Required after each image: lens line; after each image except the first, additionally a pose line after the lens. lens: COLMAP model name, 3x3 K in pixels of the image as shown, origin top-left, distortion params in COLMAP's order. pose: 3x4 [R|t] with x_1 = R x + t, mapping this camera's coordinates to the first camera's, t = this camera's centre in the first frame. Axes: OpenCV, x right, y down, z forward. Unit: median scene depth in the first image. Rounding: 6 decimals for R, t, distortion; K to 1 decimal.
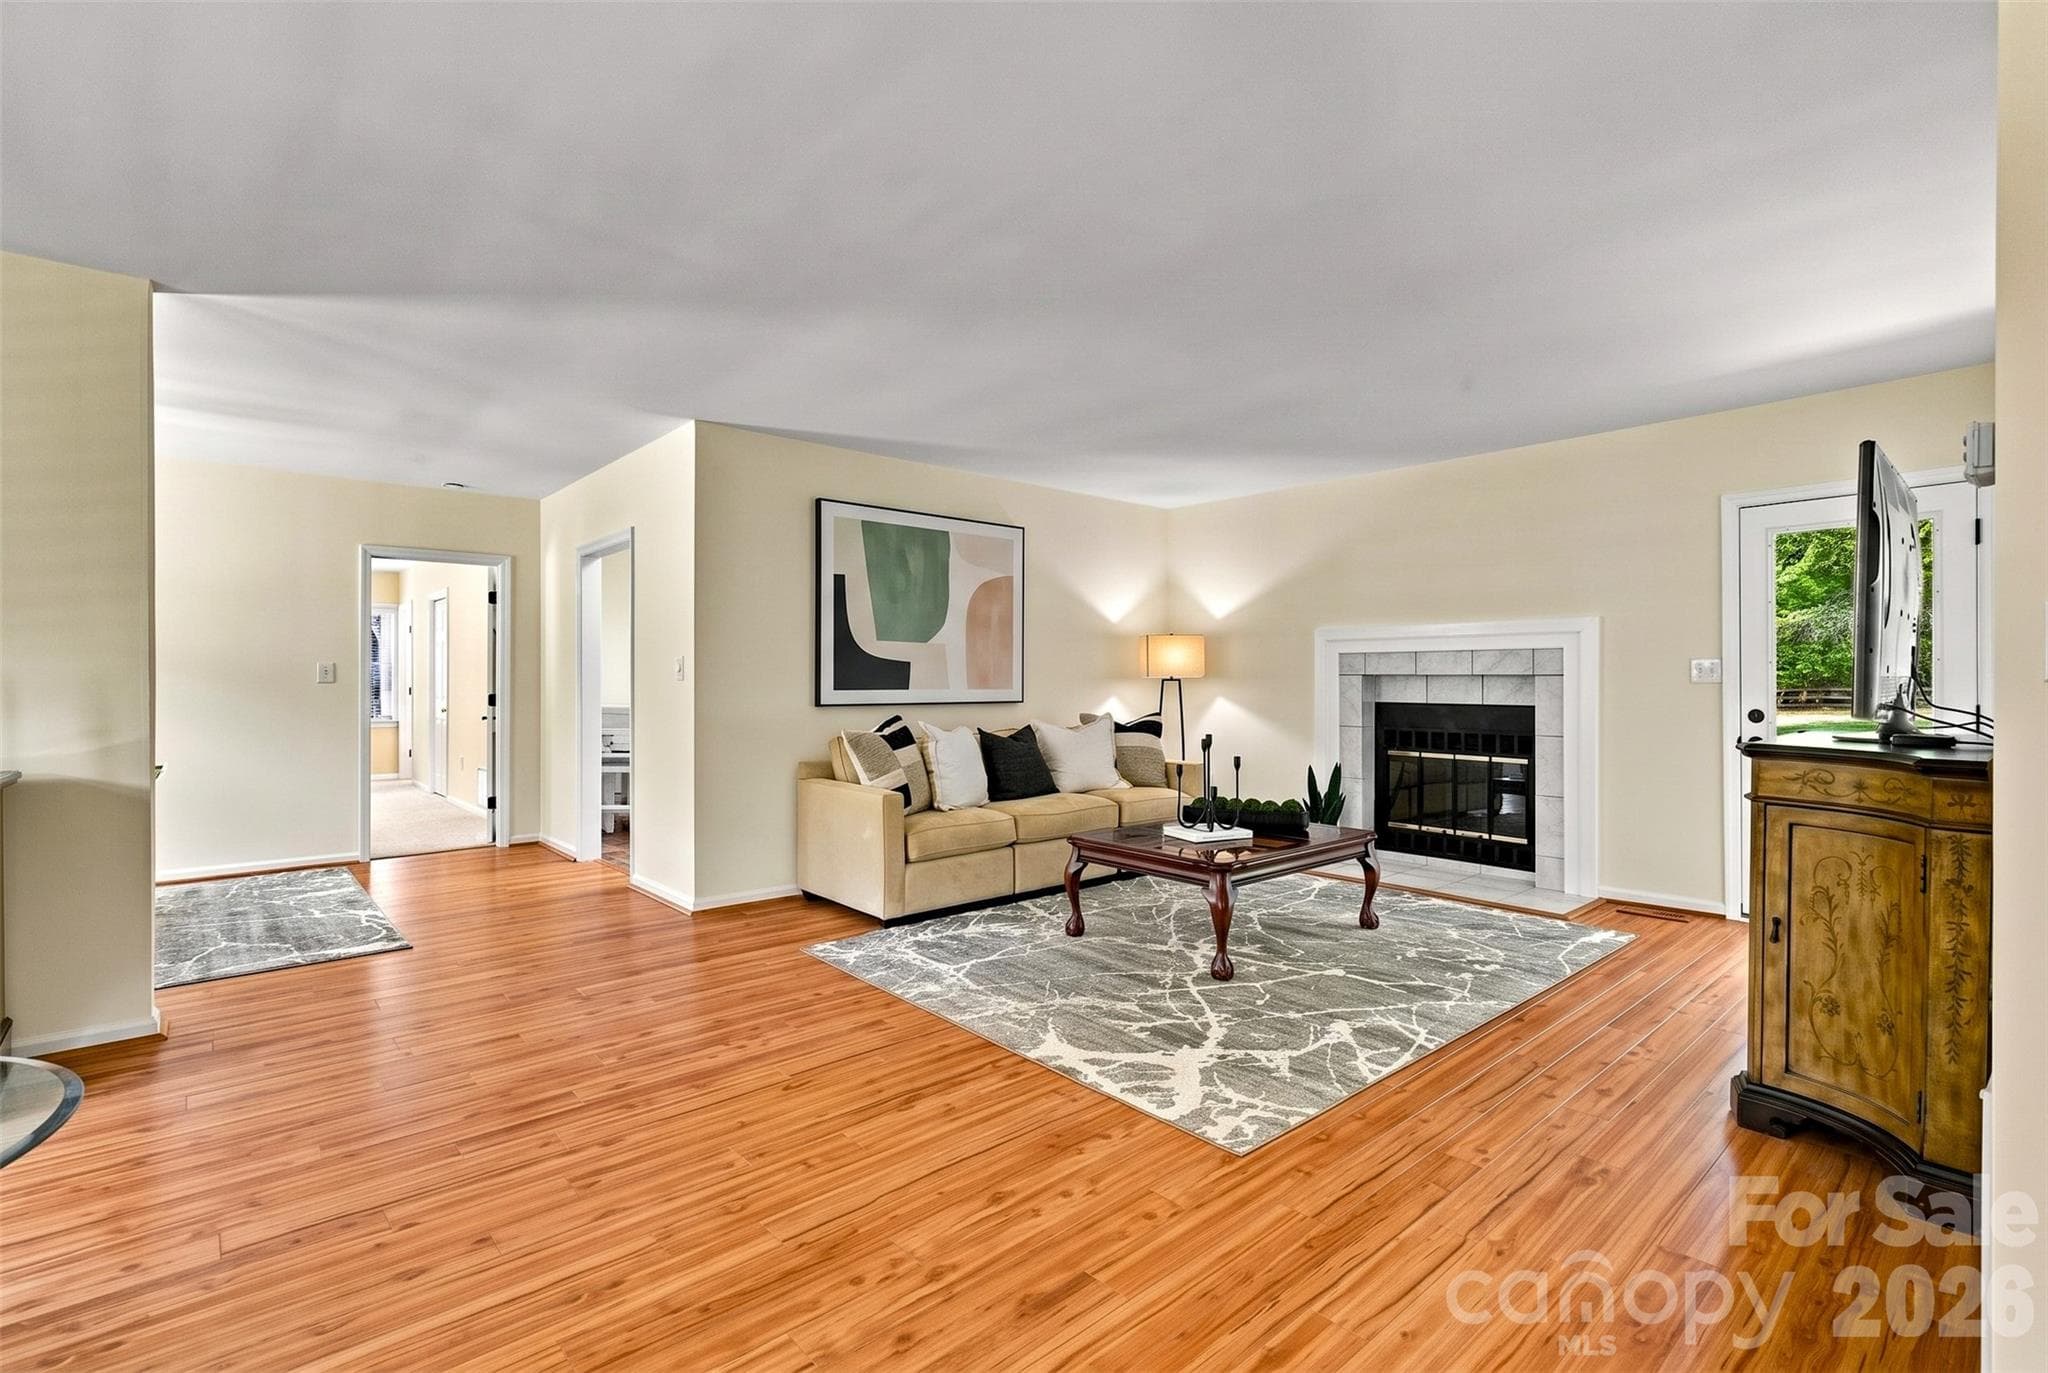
lens RADIAL K [[926.9, 0, 1023.5], [0, 926.9, 695.5], [0, 0, 1]] dist [0.004124, 0.000315]
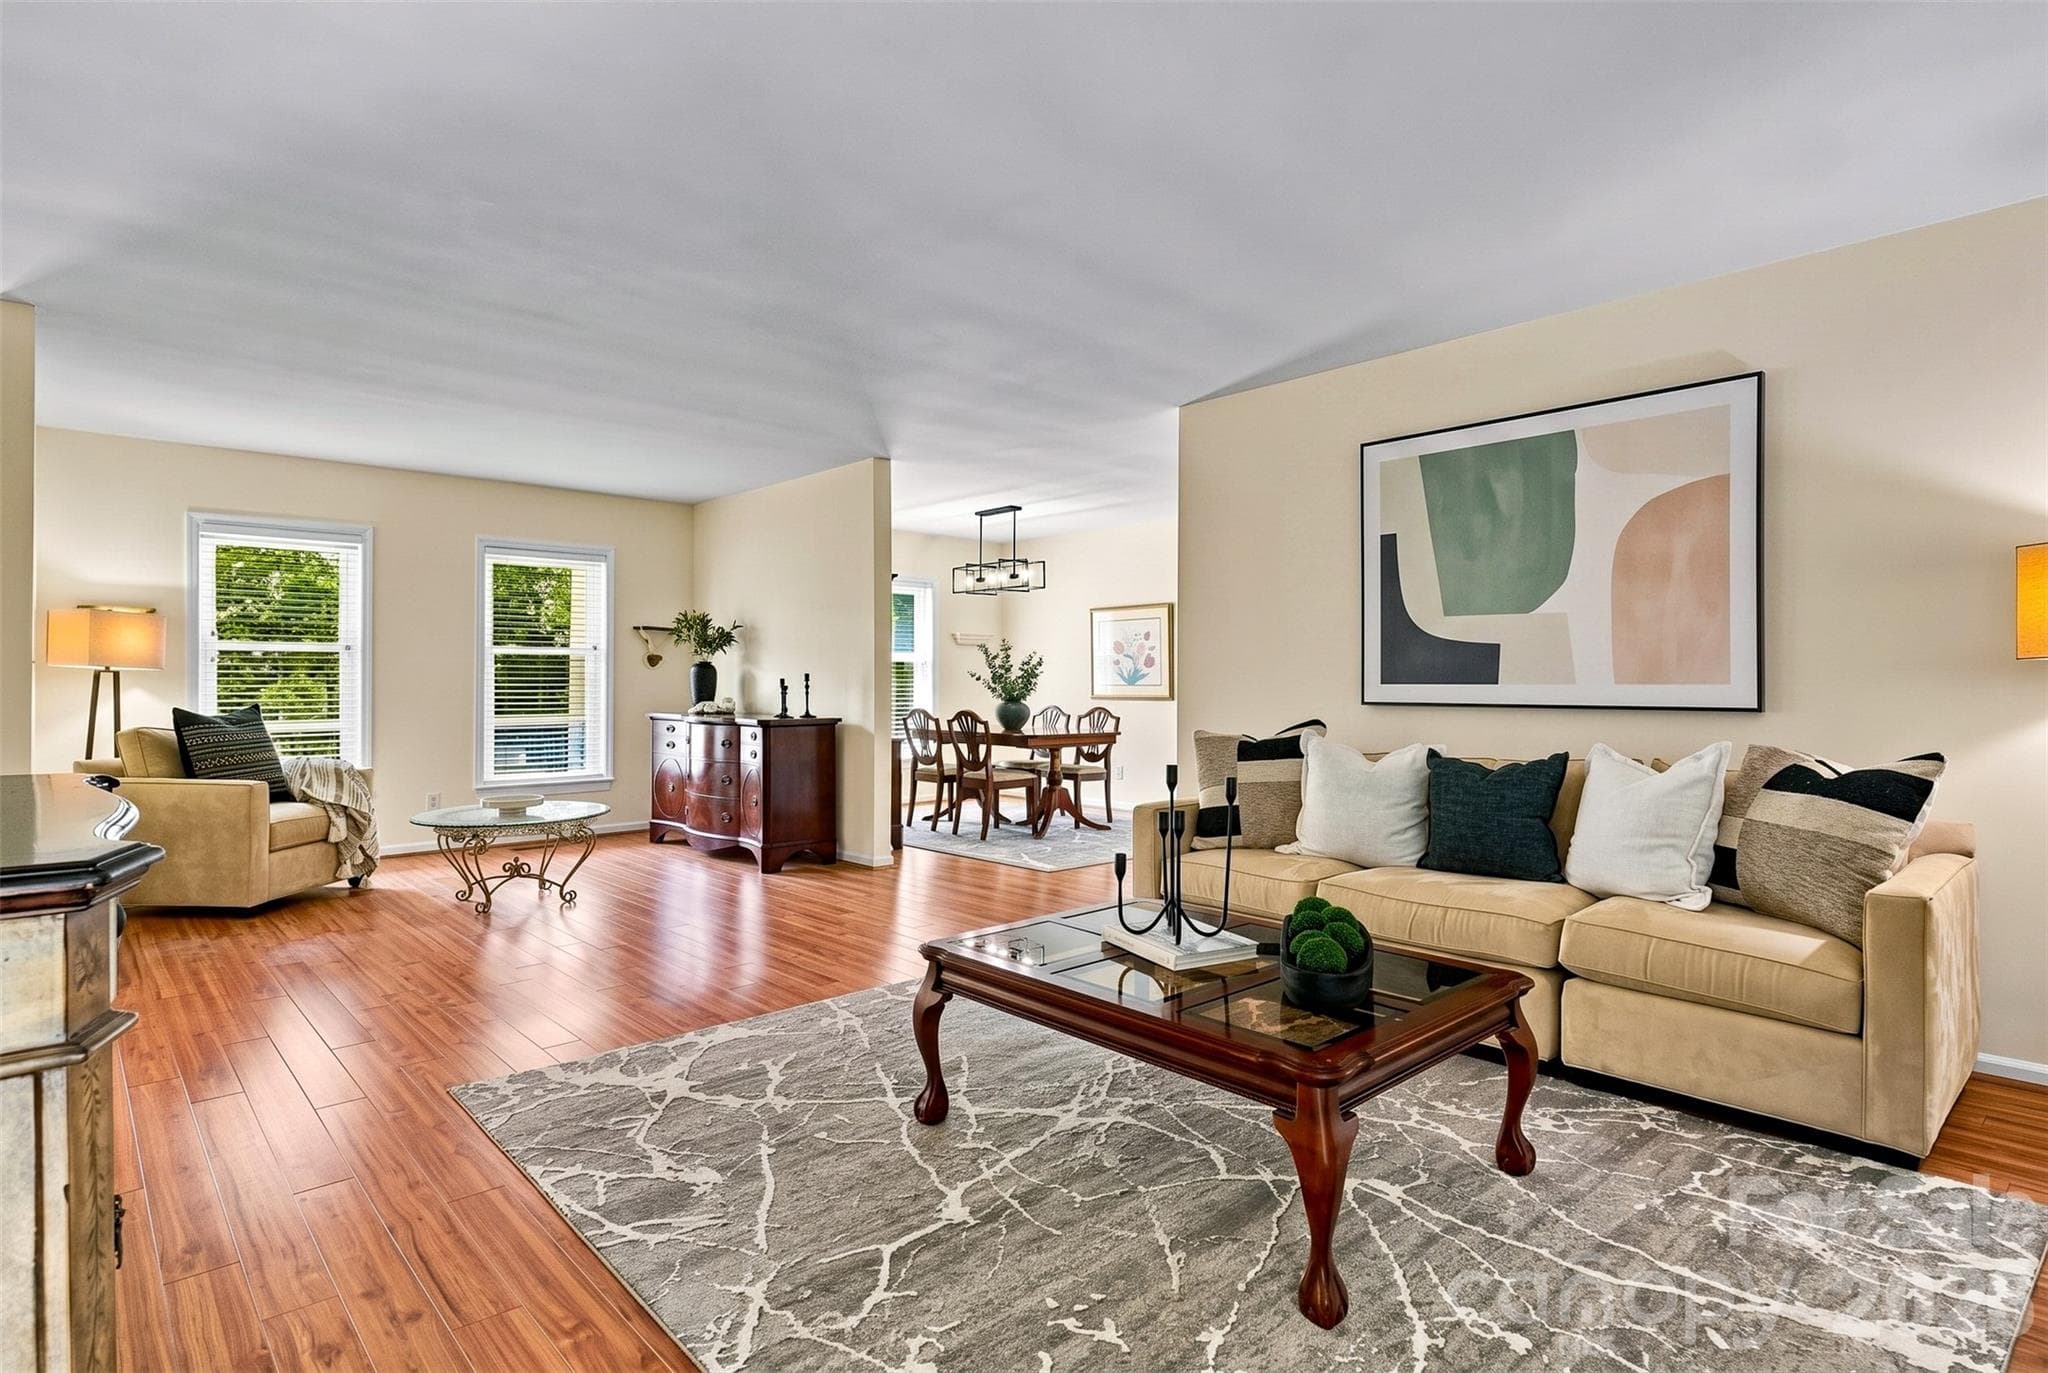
lens RADIAL K [[982.5, 0, 1023.4], [0, 982.5, 667.1], [0, 0, 1]] dist [-0.000744, -0.000039]
pose [[0.056162, 0.003803, -0.998414, 0.603165], [0.001257, 0.999992, 0.003879, -0.023861], [0.998421, -0.001473, 0.056157, 0.649640]]
